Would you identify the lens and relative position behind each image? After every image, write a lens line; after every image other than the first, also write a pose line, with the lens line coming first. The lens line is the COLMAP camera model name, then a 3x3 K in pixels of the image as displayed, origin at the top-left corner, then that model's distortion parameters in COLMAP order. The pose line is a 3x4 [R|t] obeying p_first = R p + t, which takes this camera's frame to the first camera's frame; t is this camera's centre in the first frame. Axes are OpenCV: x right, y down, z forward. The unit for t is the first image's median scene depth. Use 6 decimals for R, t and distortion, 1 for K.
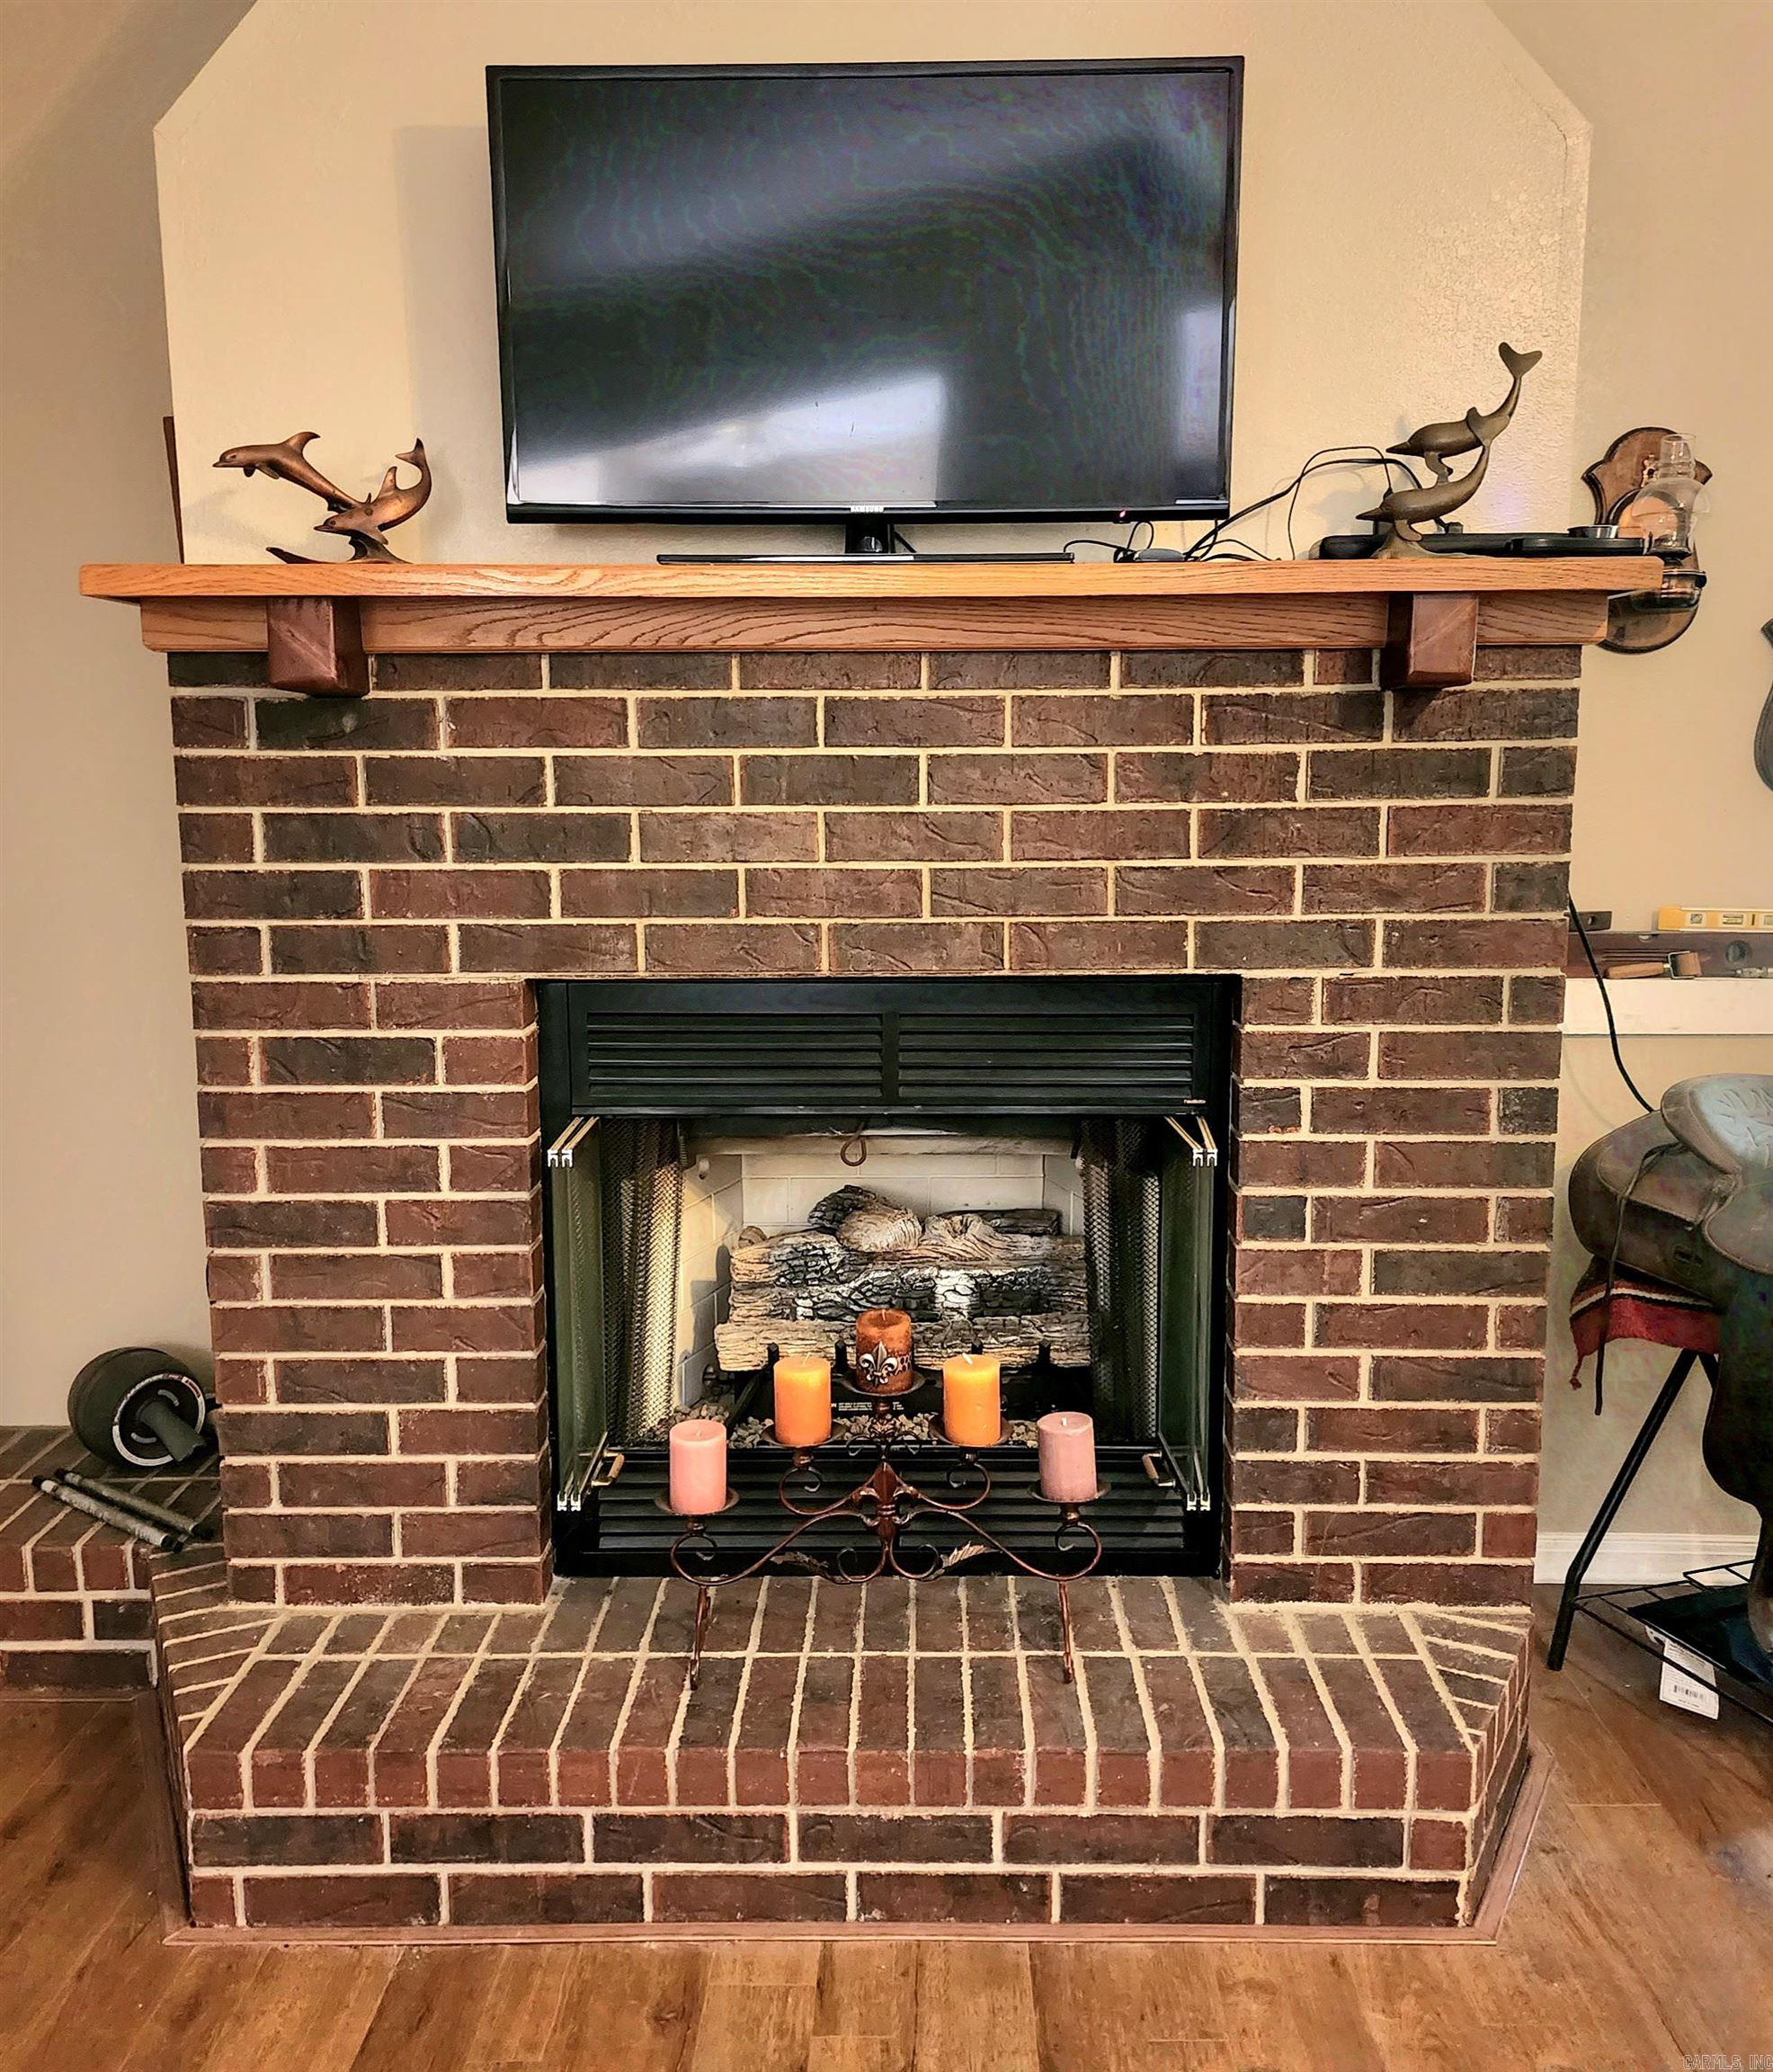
lens RADIAL K [[1891.9, 0, 879.7], [0, 1891.9, 1049.3], [0, 0, 1]] dist [0.104566, -0.104274]
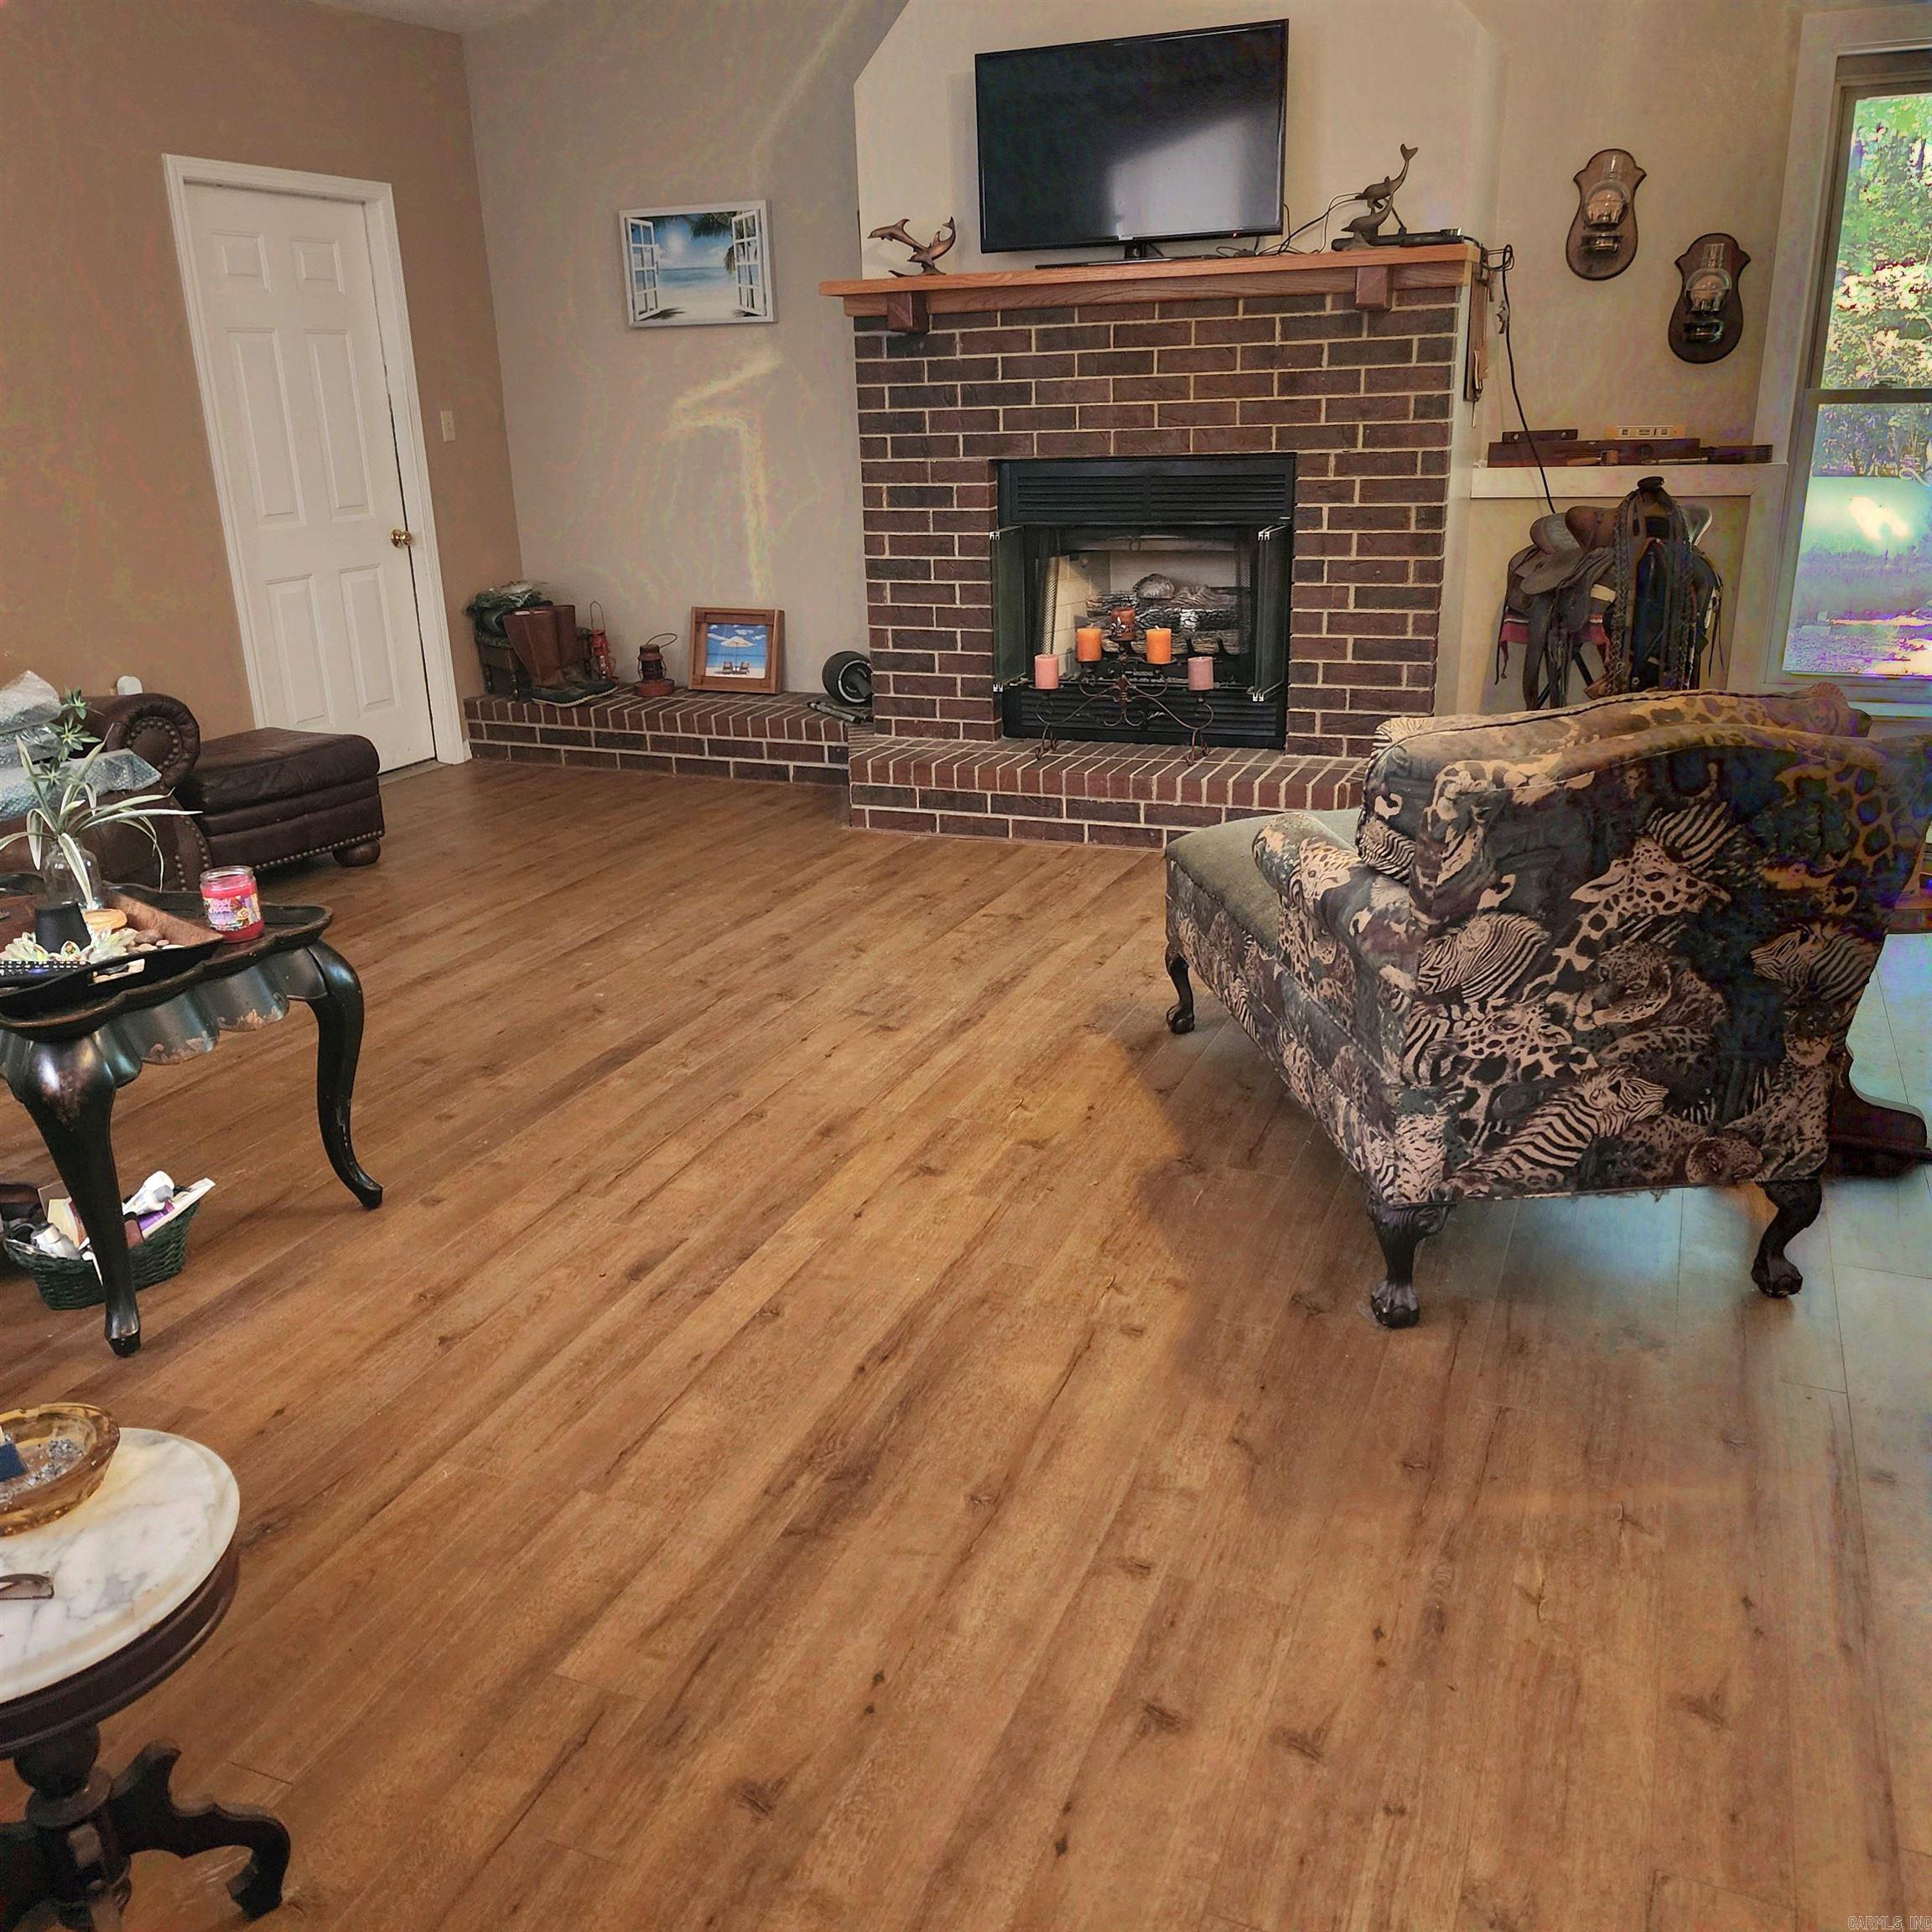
lens RADIAL K [[1720.2, 0, 938.7], [0, 1720.2, 993.5], [0, 0, 1]] dist [0.110617, -0.137138]
pose [[0.929248, 0.101443, -0.355256, 0.590448], [-0.033671, 0.980817, 0.191999, 0.202759], [0.367918, -0.166453, 0.914839, -1.105572]]
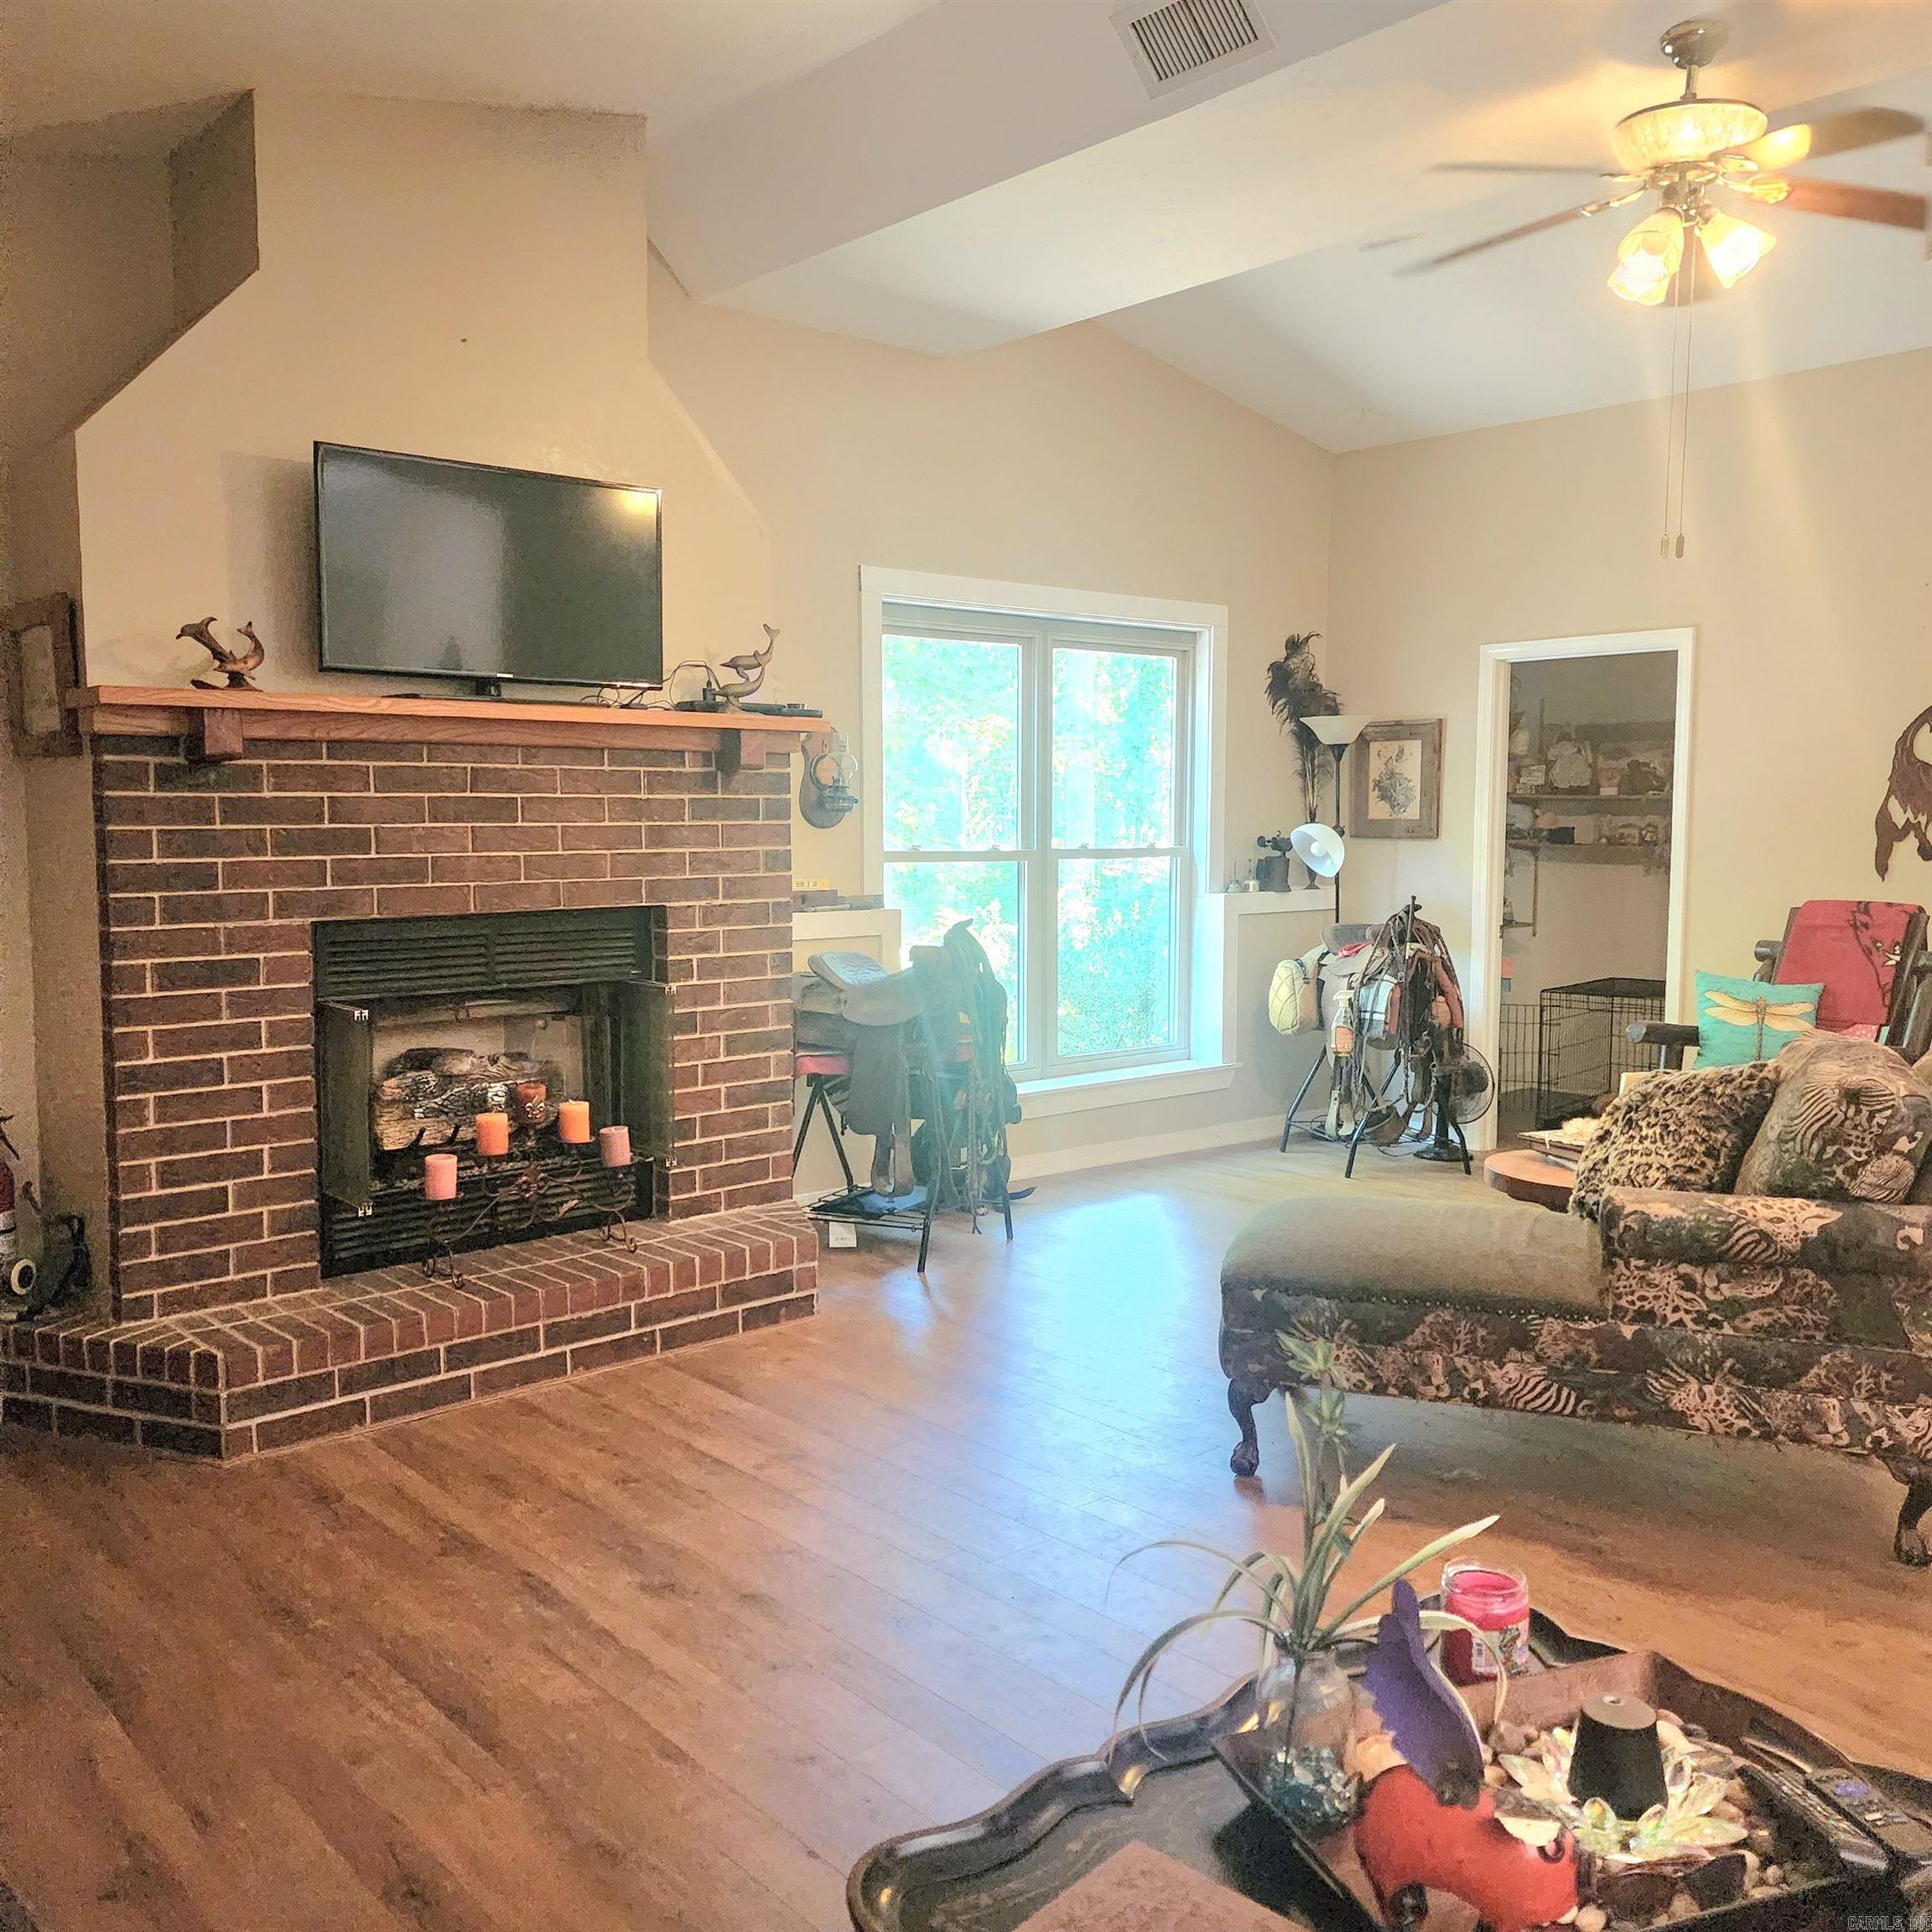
lens RADIAL K [[1720.2, 0, 970.0], [0, 1720.2, 982.2], [0, 0, 1]] dist [0.110617, -0.137138]
pose [[0.747297, -0.065402, 0.661264, -0.817470], [0.105783, 0.994163, -0.021218, 0.120402], [-0.656017, 0.085806, 0.749853, -0.624927]]
